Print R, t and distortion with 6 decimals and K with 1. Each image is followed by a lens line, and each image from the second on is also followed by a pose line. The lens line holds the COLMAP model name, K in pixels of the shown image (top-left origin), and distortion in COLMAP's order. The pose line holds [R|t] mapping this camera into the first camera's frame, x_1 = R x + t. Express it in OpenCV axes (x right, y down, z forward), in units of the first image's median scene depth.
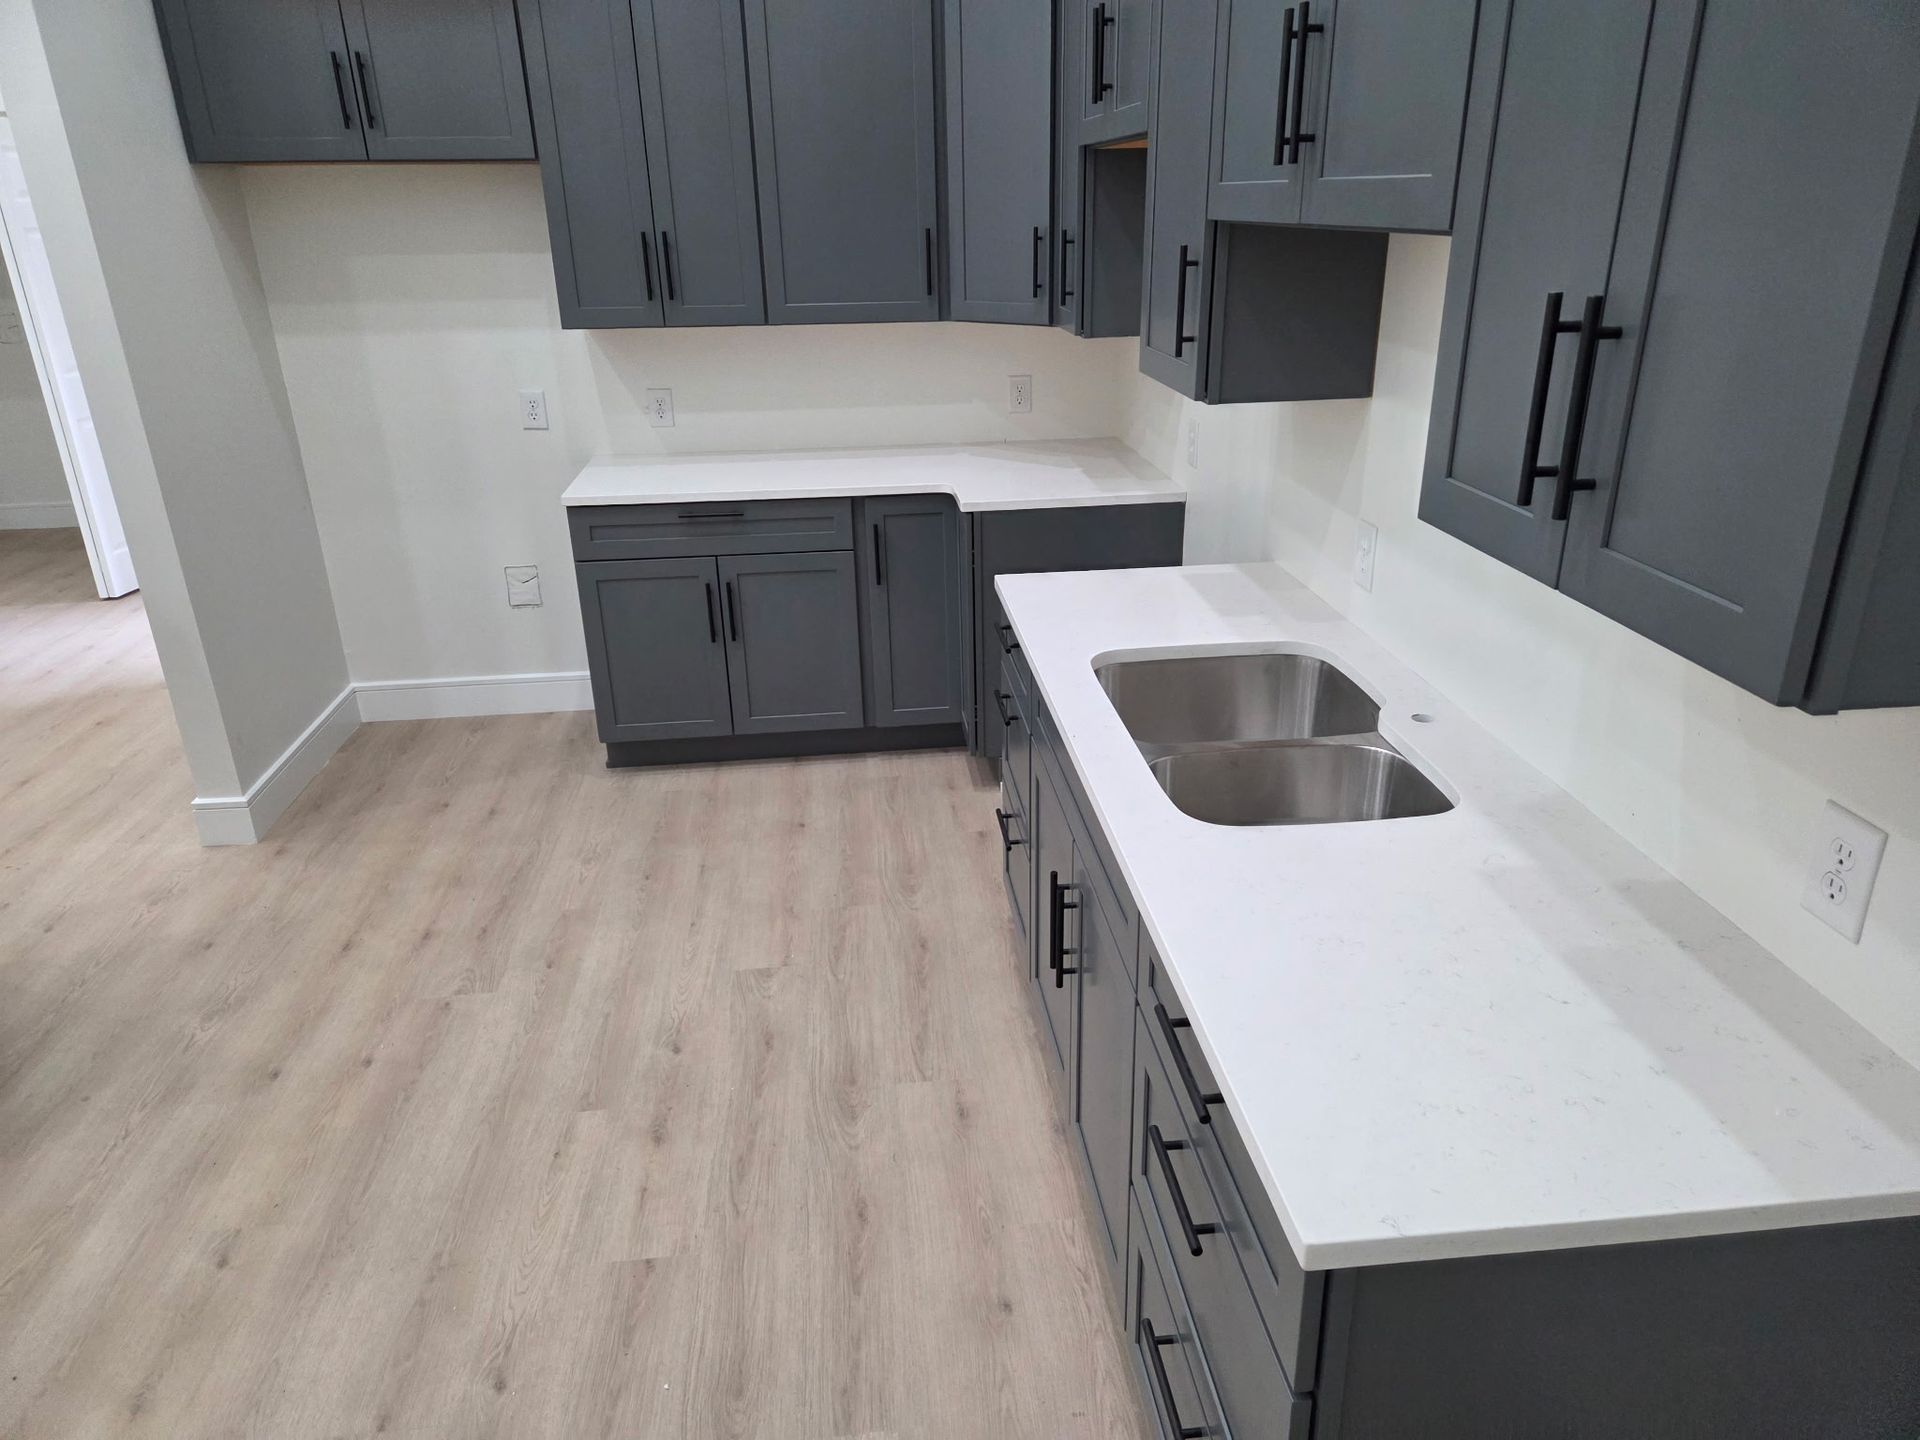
lens RADIAL K [[1248.9, 0, 982.3], [0, 1248.9, 727.4], [0, 0, 1]] dist [0.067773, -0.059493]
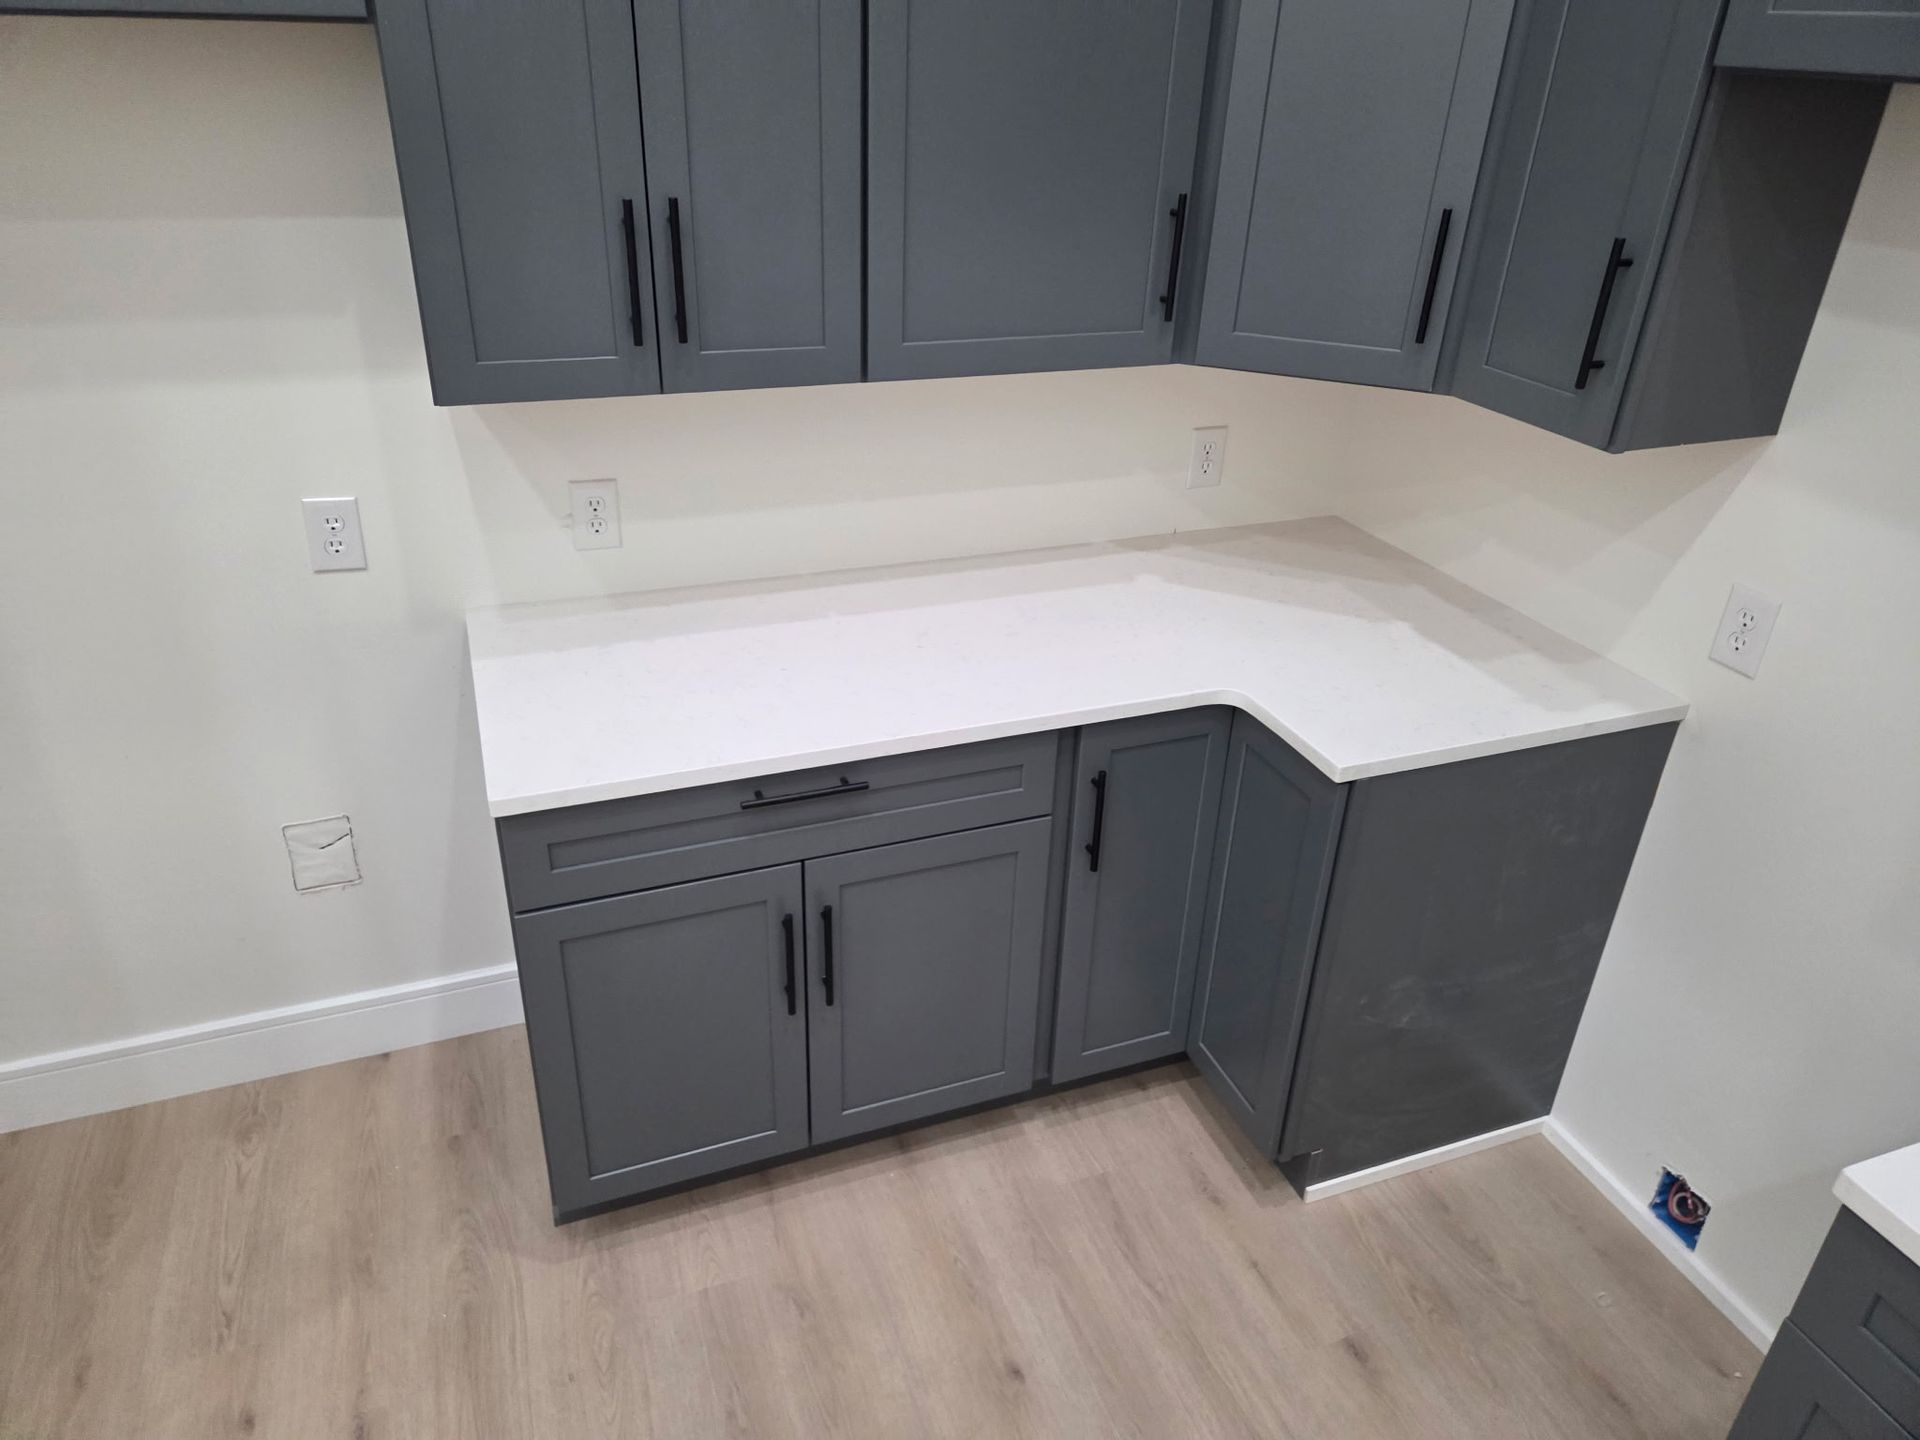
lens RADIAL K [[1270.3, 0, 970.7], [0, 1270.3, 714.5], [0, 0, 1]] dist [0.075710, -0.068701]
pose [[0.970093, -0.071193, 0.232059, -0.268549], [0.049264, 0.993871, 0.098967, -0.248708], [-0.237683, -0.084575, 0.967654, 0.512185]]
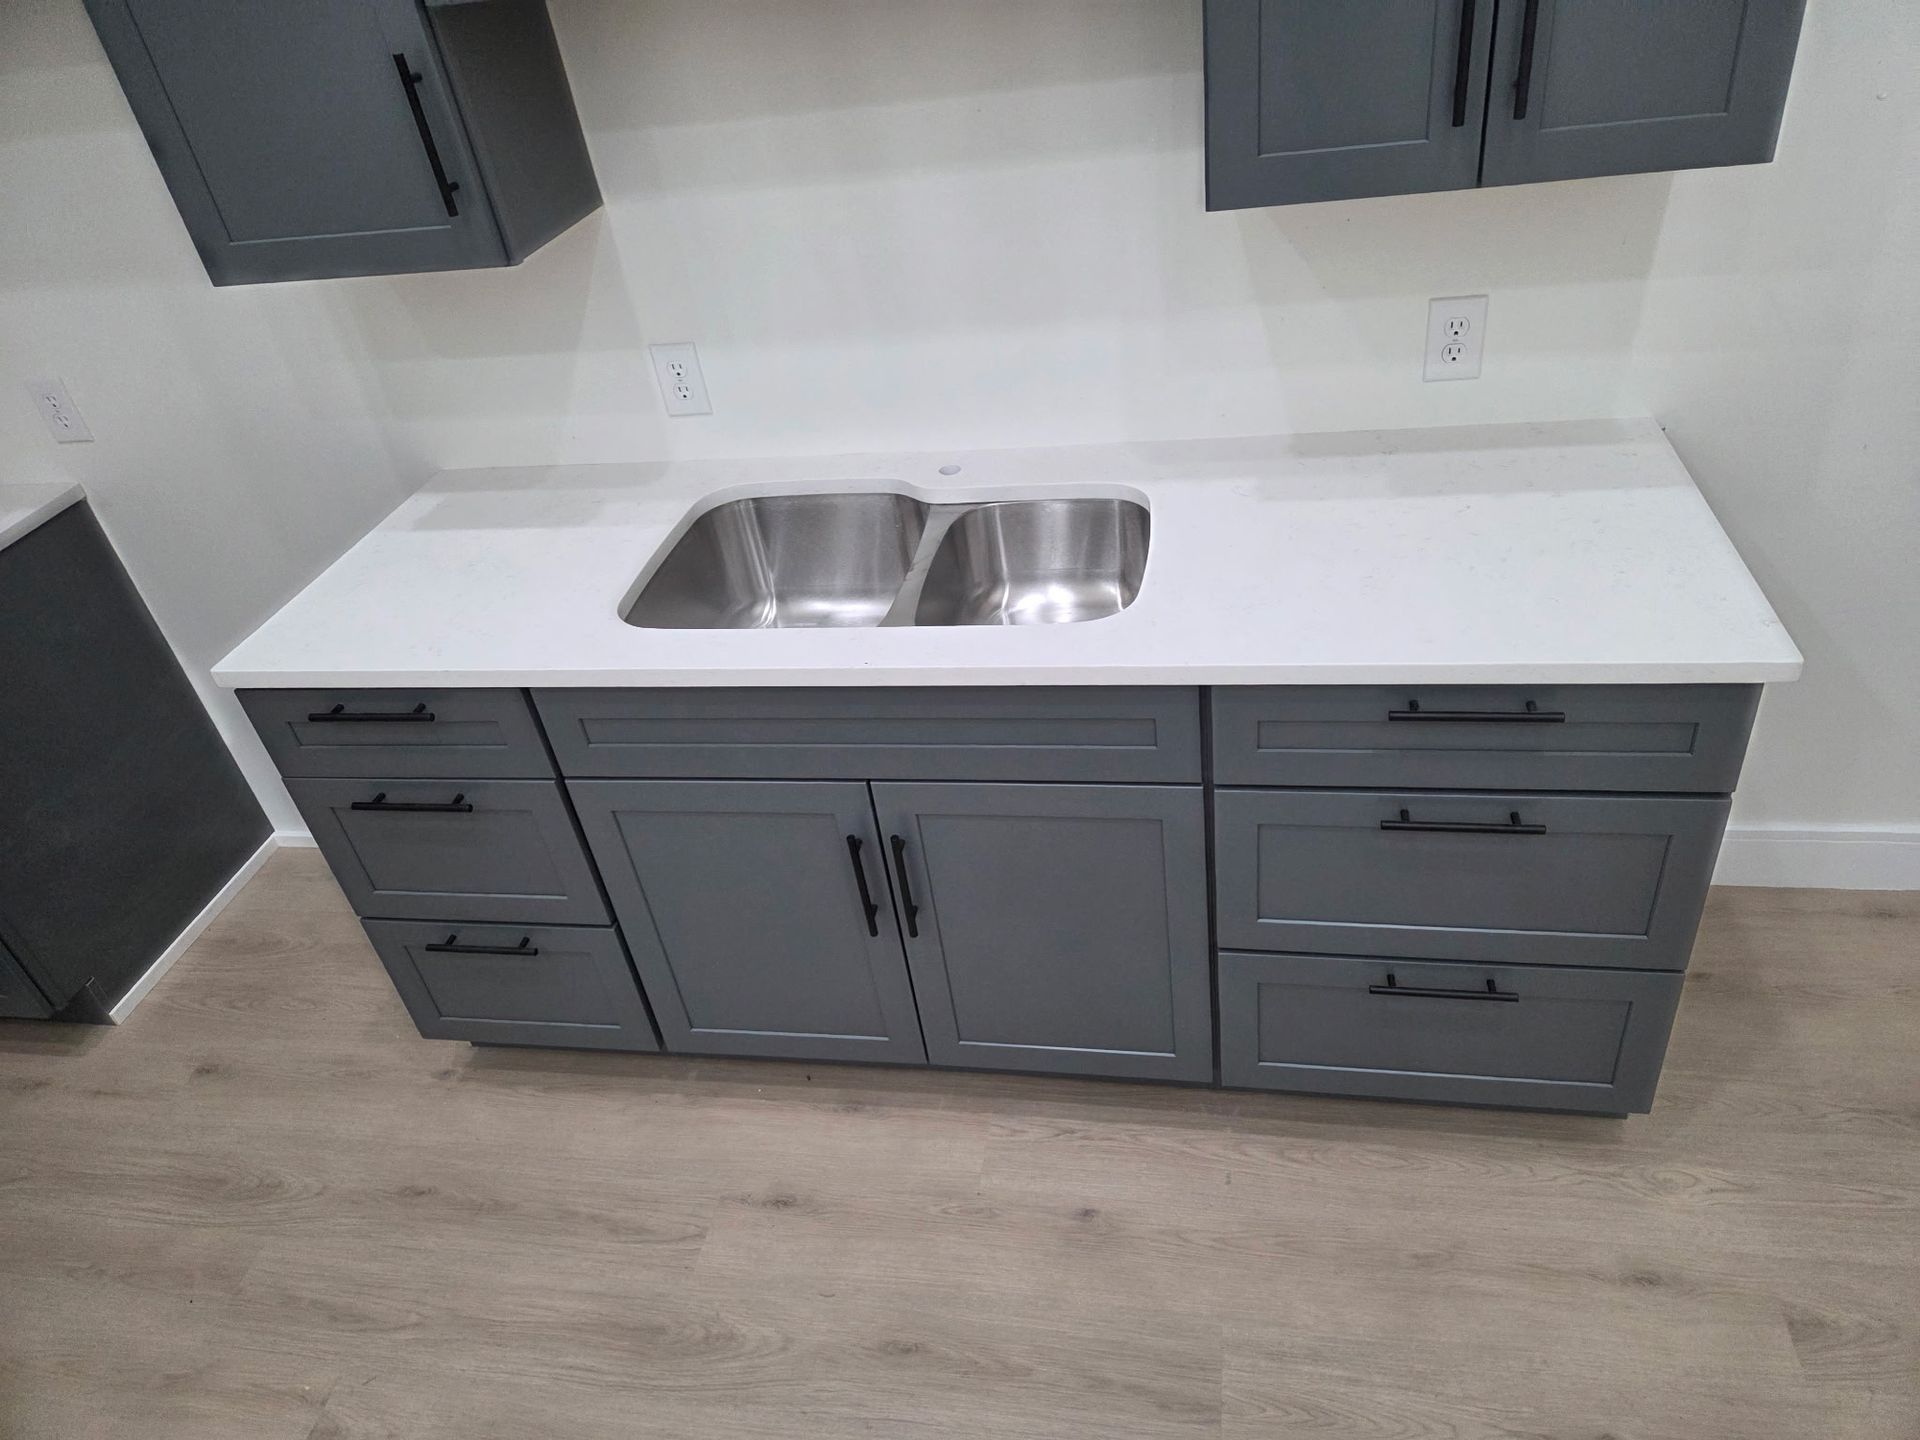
lens RADIAL K [[1260.4, 0, 960.5], [0, 1260.4, 699.5], [0, 0, 1]] dist [0.069540, -0.066809]
pose [[0.289397, -0.573049, 0.766723, -0.283428], [0.479435, 0.780060, 0.402056, -0.142893], [-0.828487, 0.251240, 0.500487, 0.287645]]
